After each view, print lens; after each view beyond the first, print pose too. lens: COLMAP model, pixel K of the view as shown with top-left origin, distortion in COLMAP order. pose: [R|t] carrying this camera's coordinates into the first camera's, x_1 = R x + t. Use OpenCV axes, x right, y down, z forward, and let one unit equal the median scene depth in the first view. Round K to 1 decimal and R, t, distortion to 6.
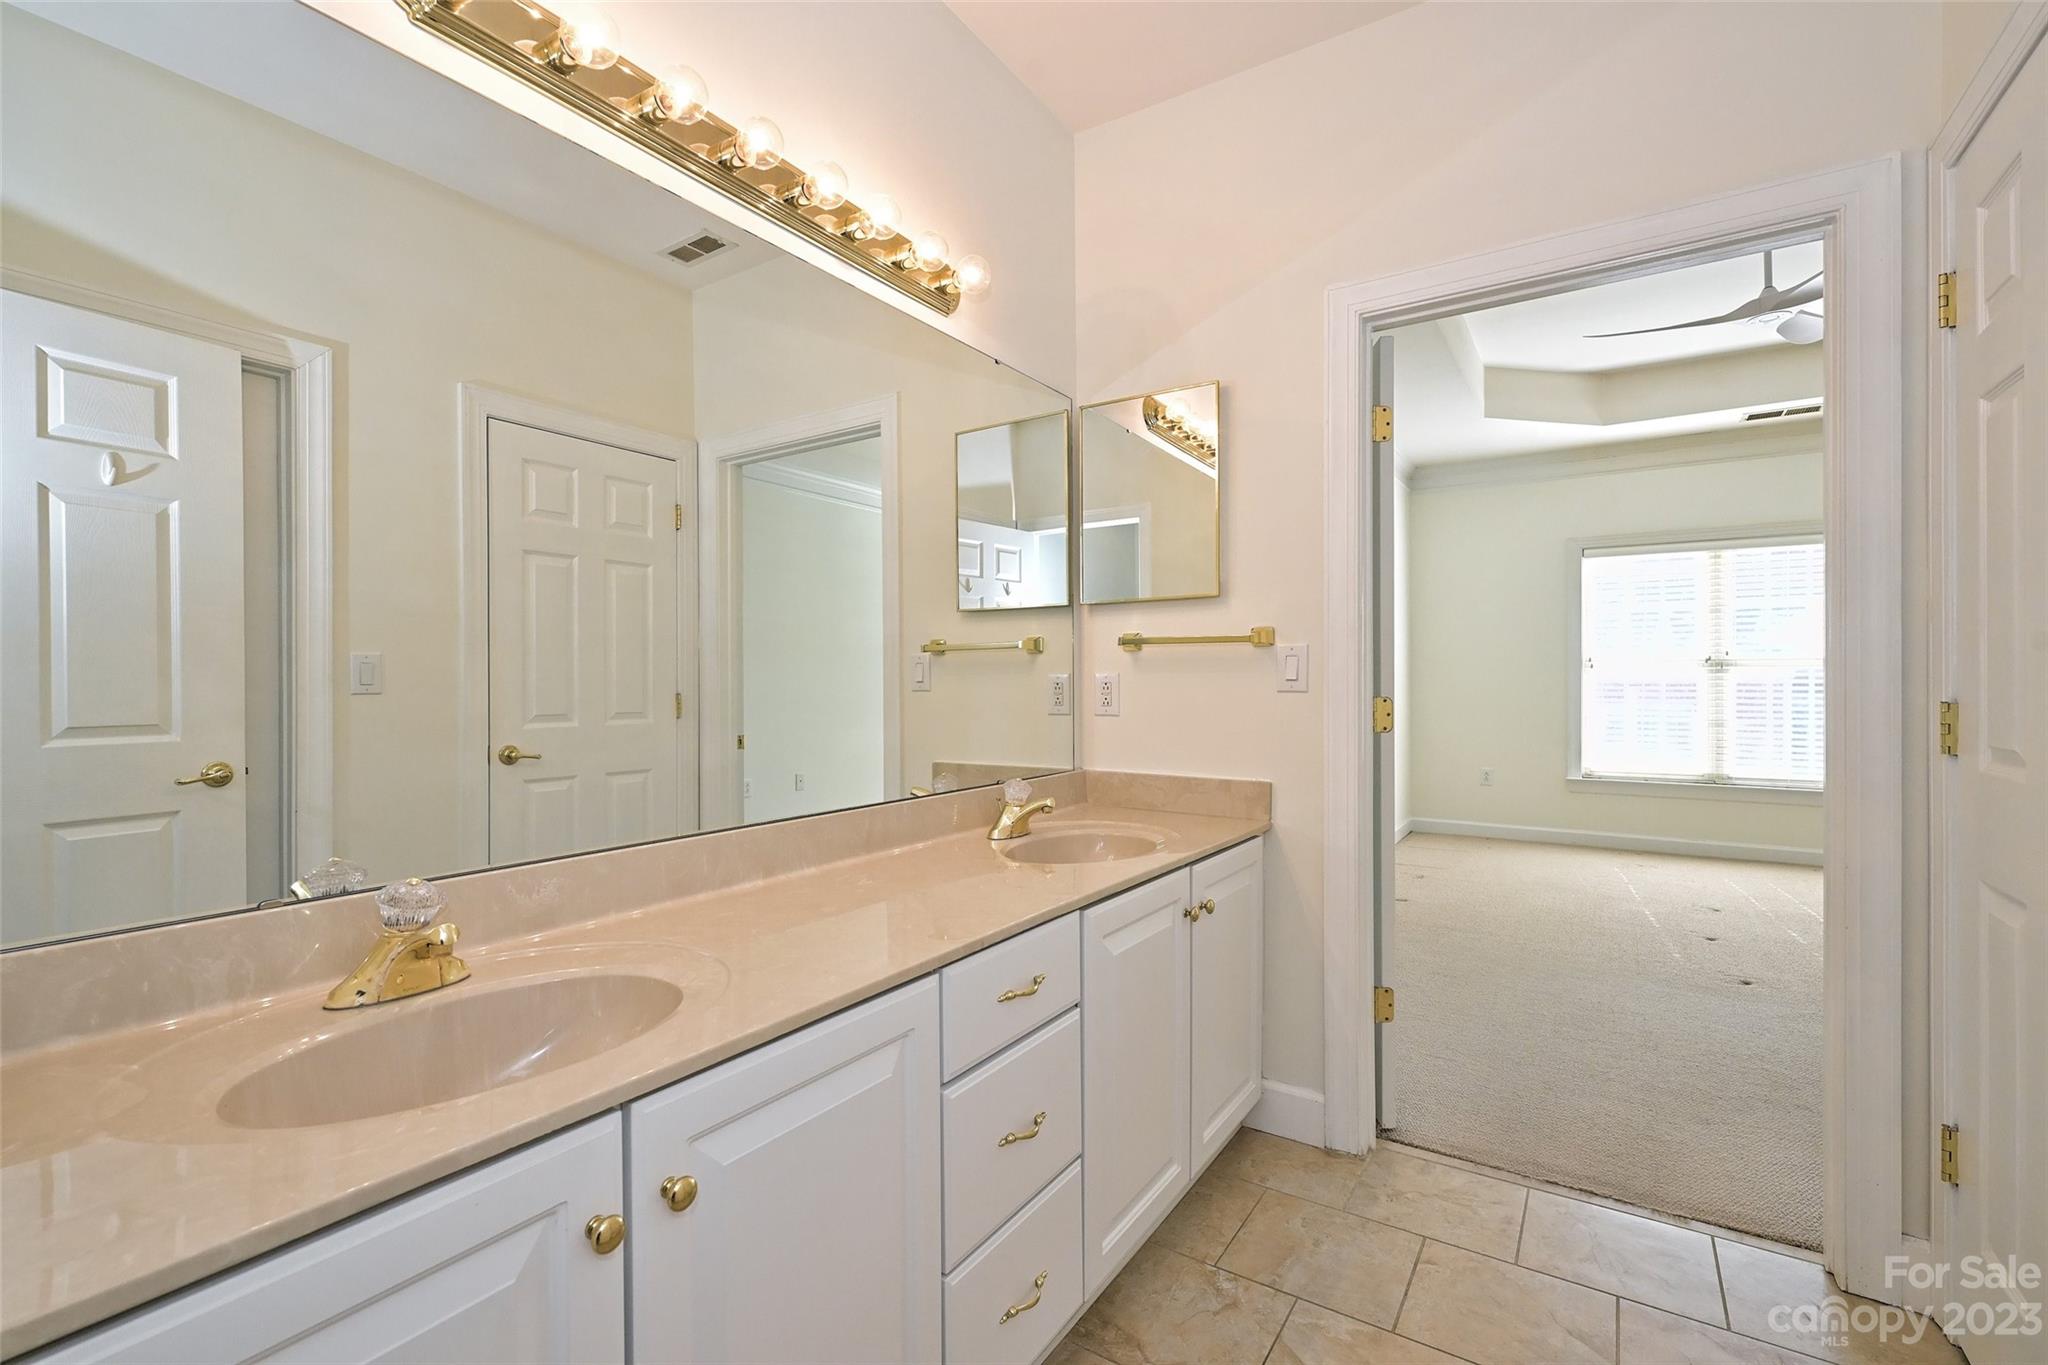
lens RADIAL K [[951.9, 0, 1027.8], [0, 951.9, 682.2], [0, 0, 1]] dist [0.026755, 0.000063]
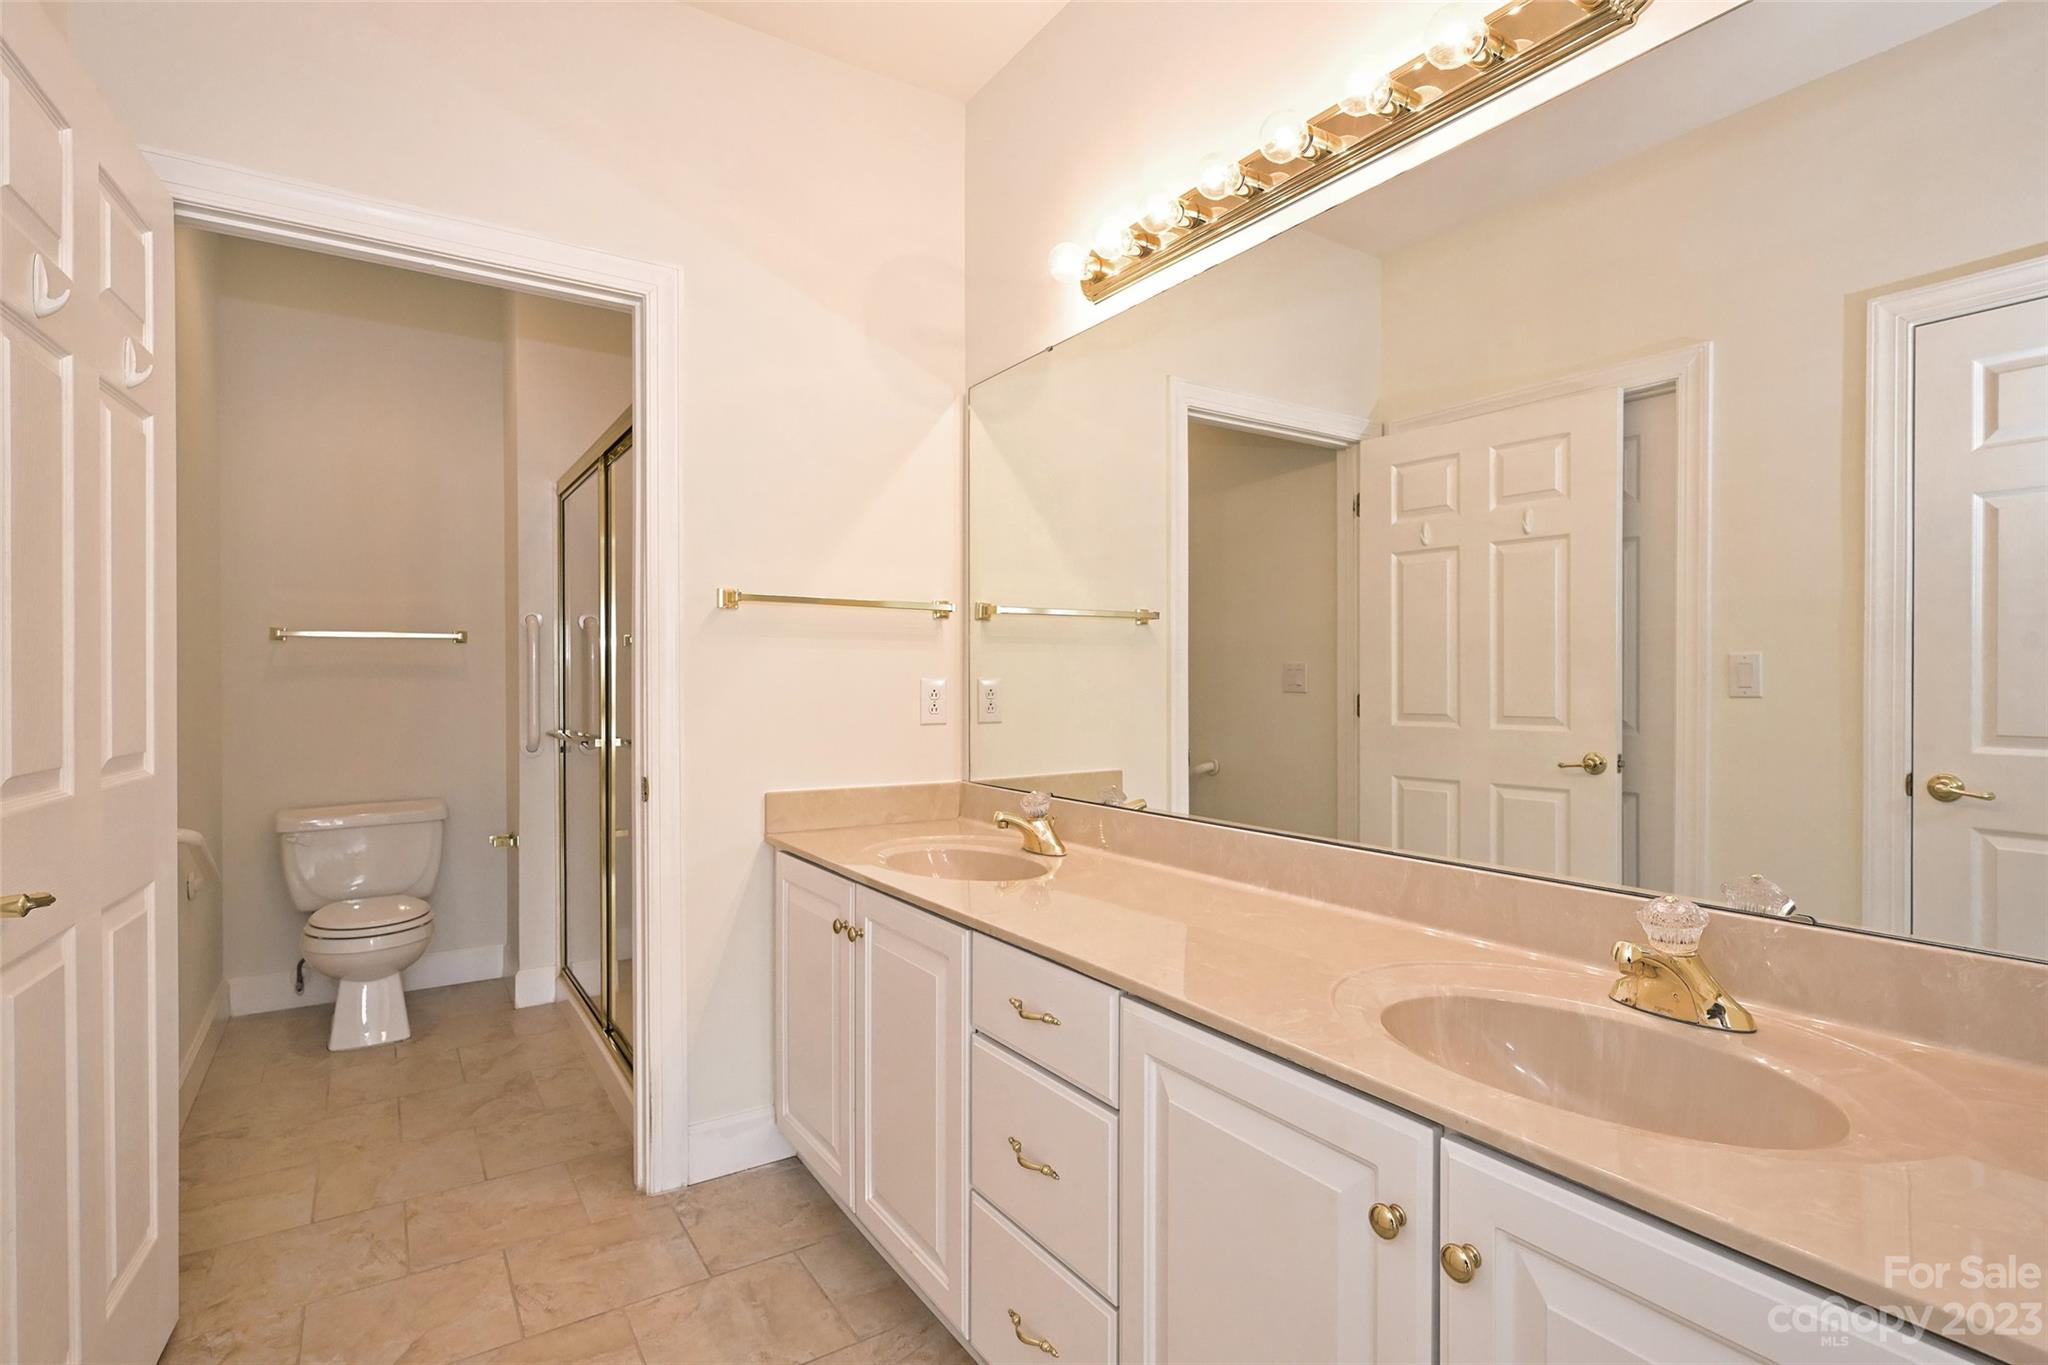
lens RADIAL K [[994.8, 0, 1018.5], [0, 994.8, 691.4], [0, 0, 1]] dist [-0.000875, -0.000015]
pose [[-0.430906, 0.008423, -0.902358, 0.662562], [-0.000448, 0.999954, 0.009548, -0.006715], [0.902397, 0.004518, -0.430882, 1.056645]]
